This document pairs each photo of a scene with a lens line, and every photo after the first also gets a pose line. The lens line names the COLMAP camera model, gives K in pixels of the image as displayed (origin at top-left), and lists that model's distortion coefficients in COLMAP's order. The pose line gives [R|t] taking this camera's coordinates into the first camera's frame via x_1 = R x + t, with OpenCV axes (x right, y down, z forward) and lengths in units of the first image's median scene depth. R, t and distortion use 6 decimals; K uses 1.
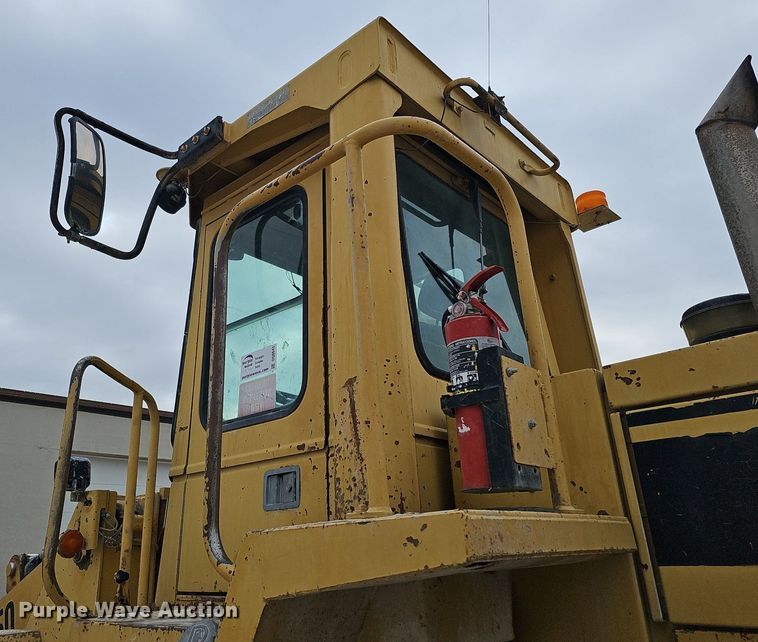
lens RADIAL K [[594.4, 0, 379.9], [0, 594.4, 315.8], [0, 0, 1]] dist [0.059441, -0.066476]
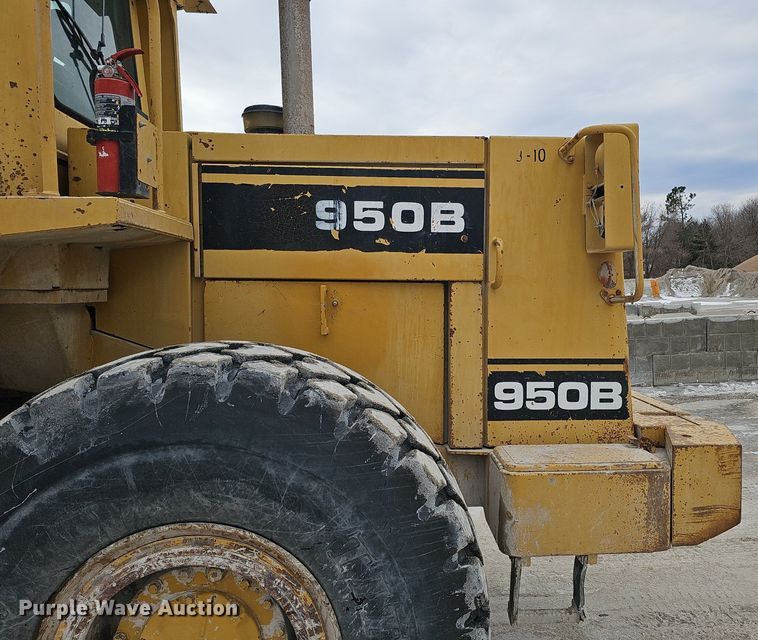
lens RADIAL K [[594.4, 0, 379.9], [0, 594.4, 314.8], [0, 0, 1]] dist [0.059441, -0.066476]
pose [[0.744180, 0.021267, 0.667641, -0.352810], [-0.280100, 0.917311, 0.282991, -0.070311], [-0.606416, -0.397602, 0.688602, -0.669178]]
